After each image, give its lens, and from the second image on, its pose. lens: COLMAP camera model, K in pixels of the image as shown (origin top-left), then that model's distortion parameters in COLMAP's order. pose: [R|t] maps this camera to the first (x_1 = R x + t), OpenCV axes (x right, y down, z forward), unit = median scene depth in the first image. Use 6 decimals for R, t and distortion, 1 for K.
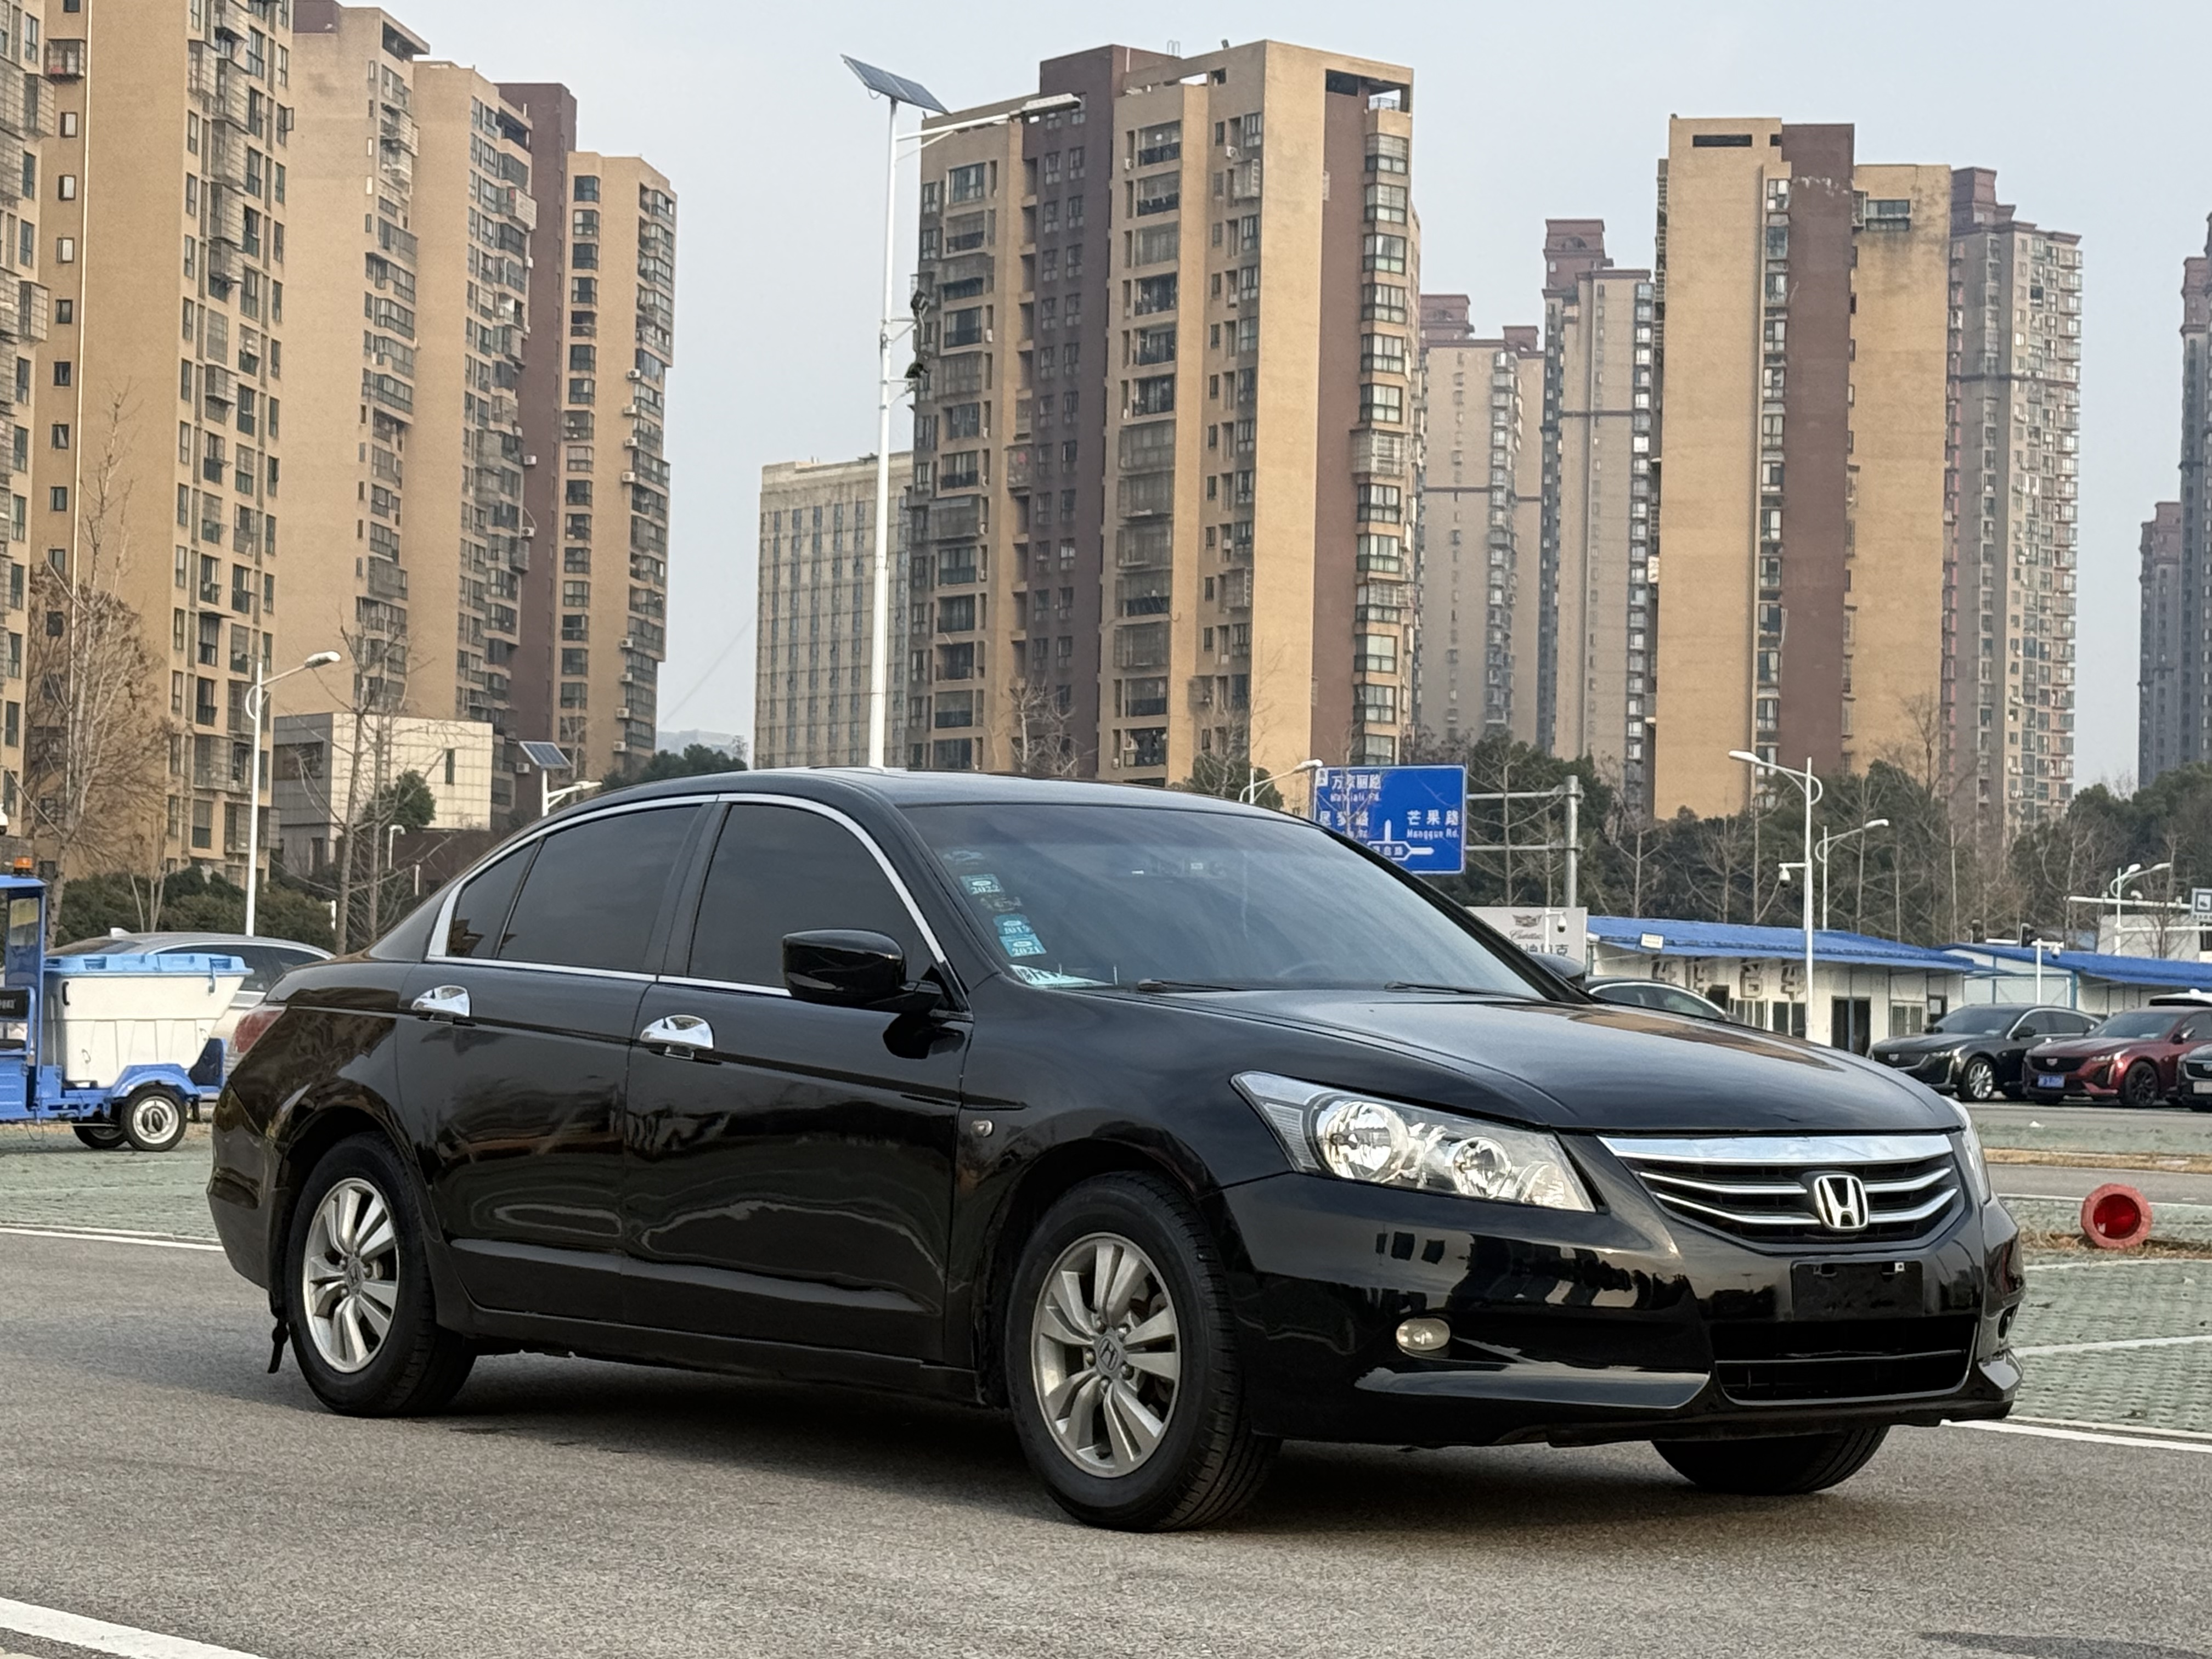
lens RADIAL K [[4672.4, 0, 1106.0], [0, 4672.4, 829.5], [0, 0, 1]] dist [0.005092, 0.116525]
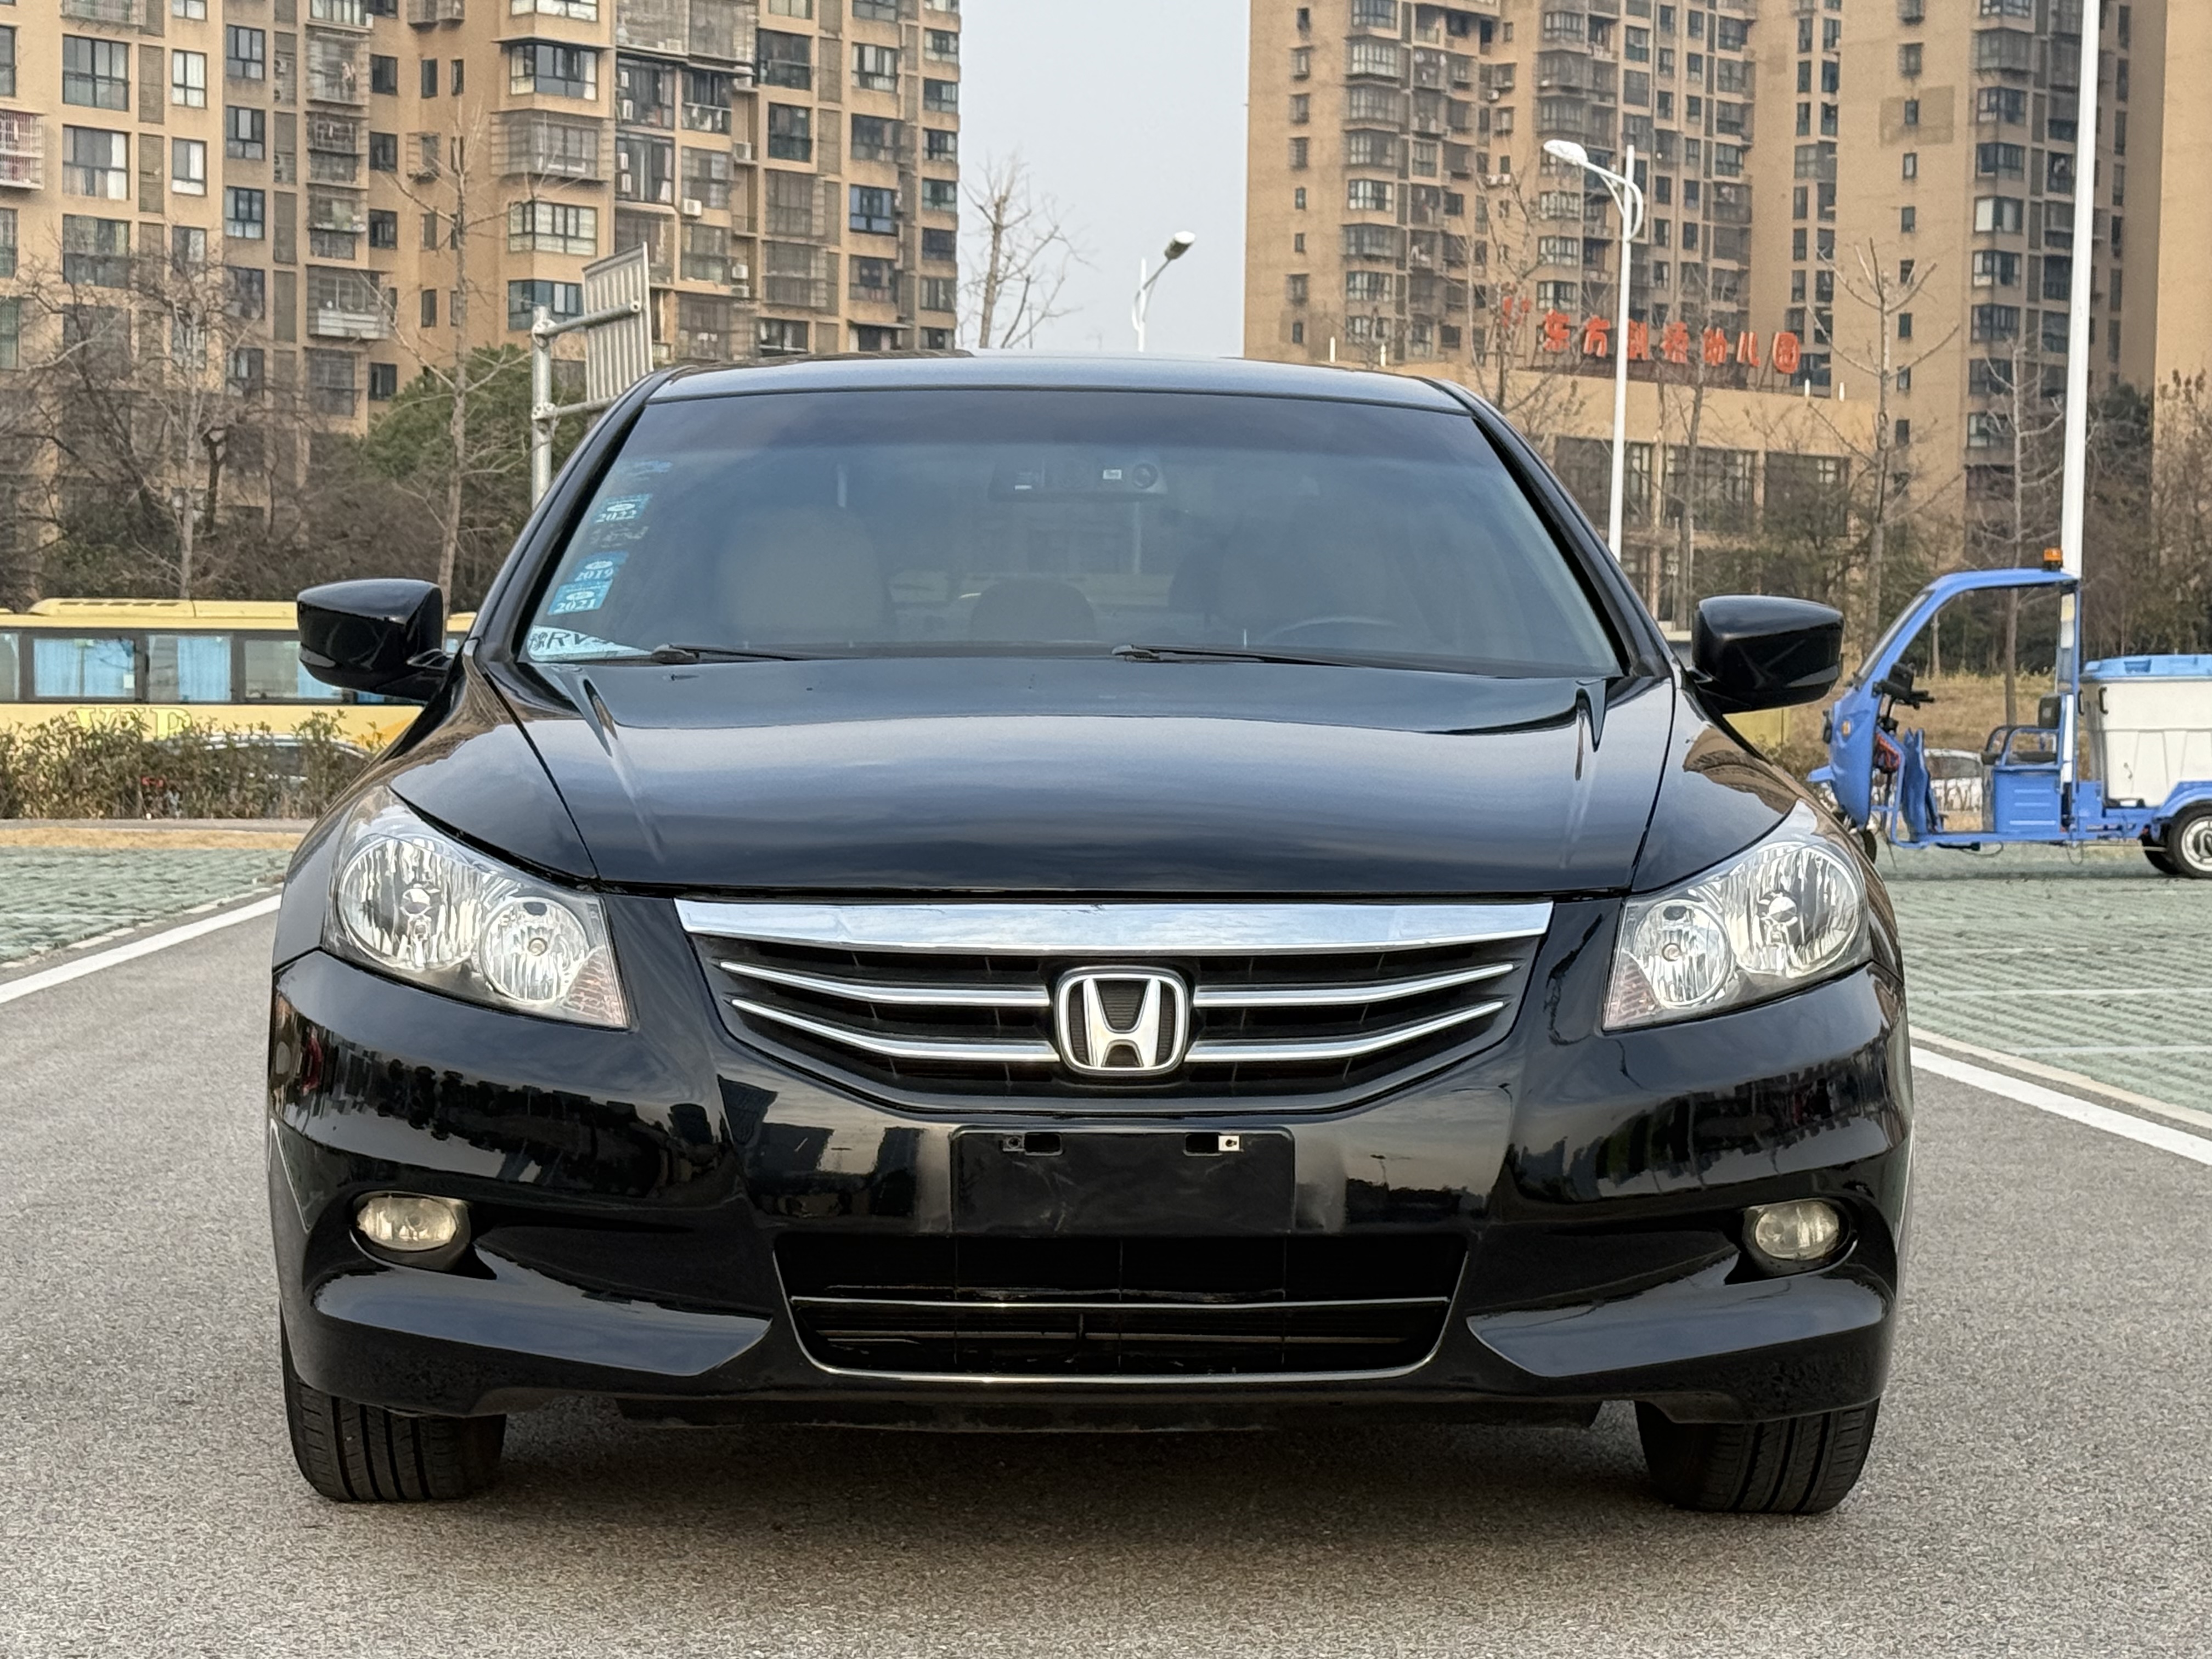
lens RADIAL K [[4672.4, 0, 1106.0], [0, 4672.4, 829.5], [0, 0, 1]] dist [0.005092, 0.116525]
pose [[0.813652, 0.005237, -0.581328, 0.472965], [0.029846, 0.998264, 0.050768, 0.028821], [0.580585, -0.058658, 0.812084, 0.549535]]
